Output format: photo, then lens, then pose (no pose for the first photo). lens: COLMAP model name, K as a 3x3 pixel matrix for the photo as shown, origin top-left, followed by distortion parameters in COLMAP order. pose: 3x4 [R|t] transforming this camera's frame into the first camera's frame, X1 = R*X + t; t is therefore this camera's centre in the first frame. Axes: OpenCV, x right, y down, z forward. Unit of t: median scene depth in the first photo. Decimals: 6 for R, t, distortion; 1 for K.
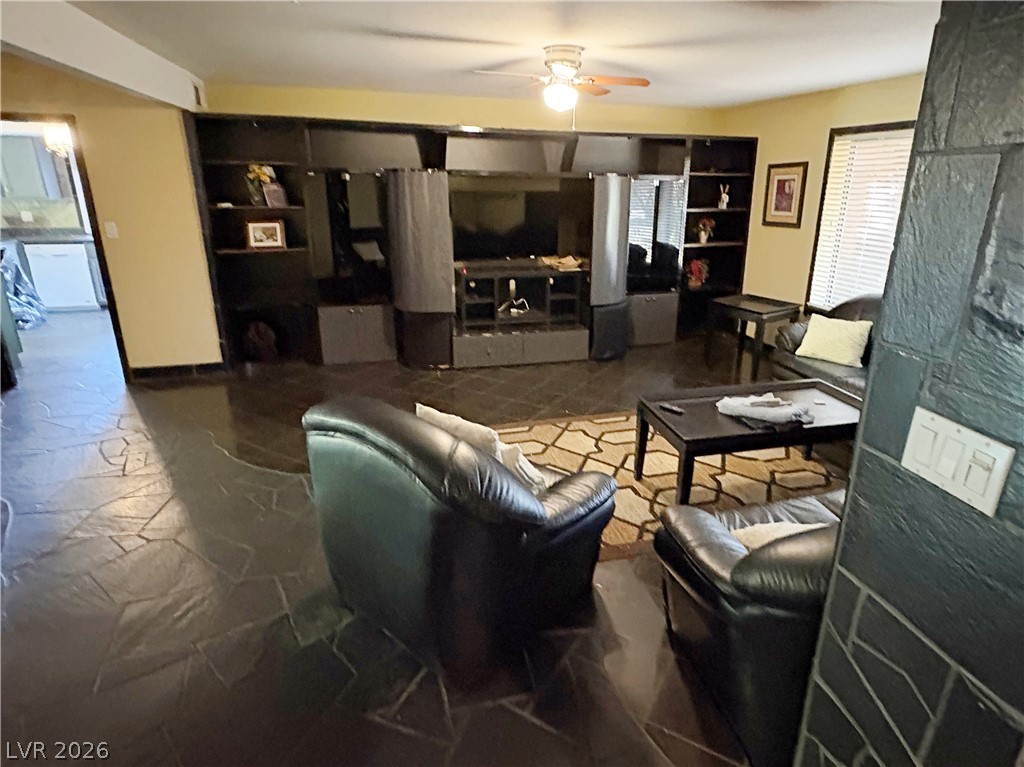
lens RADIAL K [[564.1, 0, 547.0], [0, 564.1, 356.9], [0, 0, 1]] dist [0.003703, 0.000915]
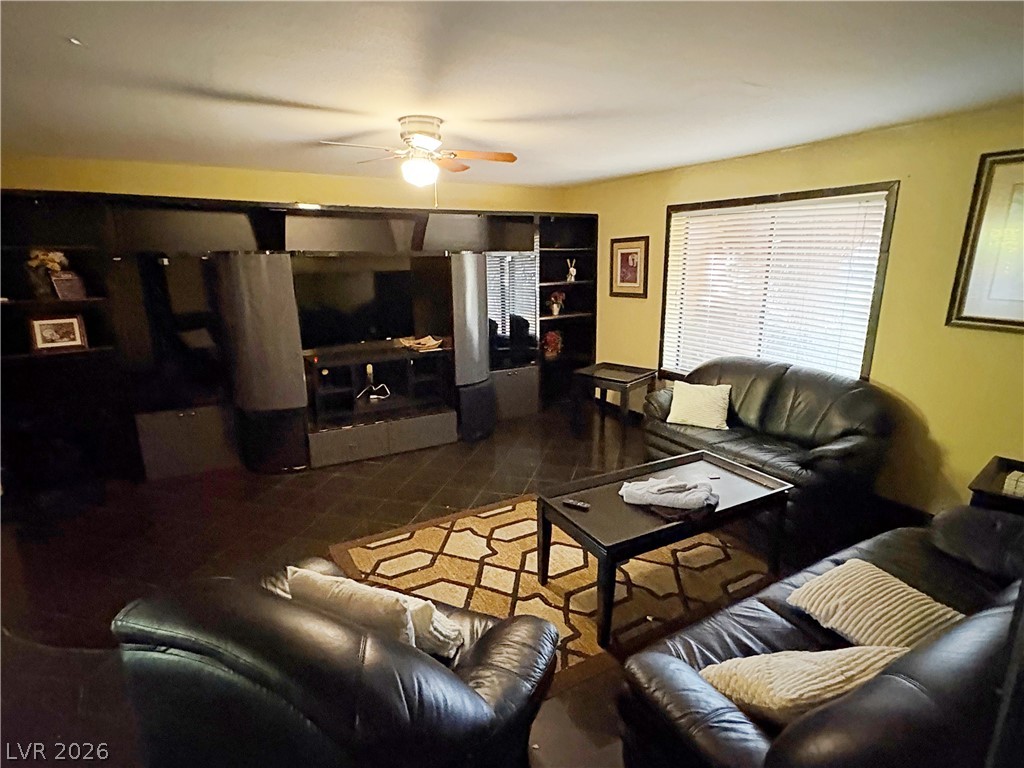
lens RADIAL K [[530.1, 0, 509.9], [0, 530.1, 388.0], [0, 0, 1]] dist [0.005325, 0.001407]
pose [[0.971963, -0.078836, 0.221524, -0.036569], [0.091046, 0.994809, -0.045440, -0.041152], [-0.216792, 0.064335, 0.974096, 0.105415]]
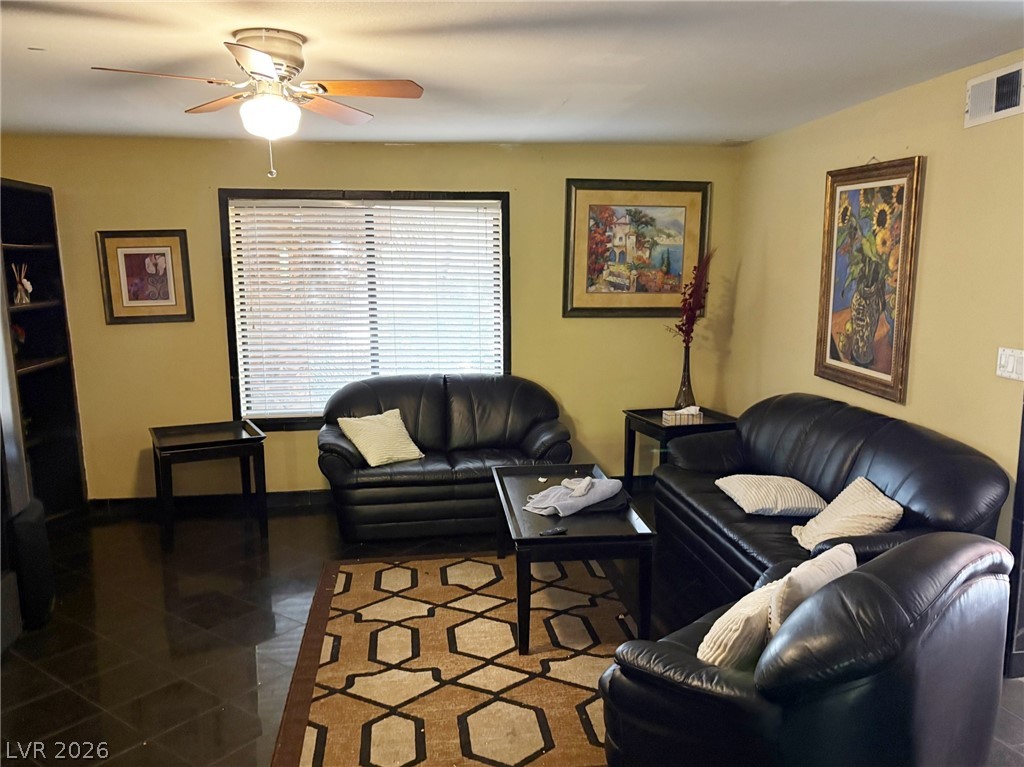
lens RADIAL K [[806.7, 0, 513.9], [0, 806.7, 389.5], [0, 0, 1]] dist [0.065374, -0.044590]
pose [[0.157595, -0.173992, 0.972055, -0.532884], [0.303365, 0.945286, 0.120017, -0.157011], [-0.939752, 0.275974, 0.201756, 0.469263]]
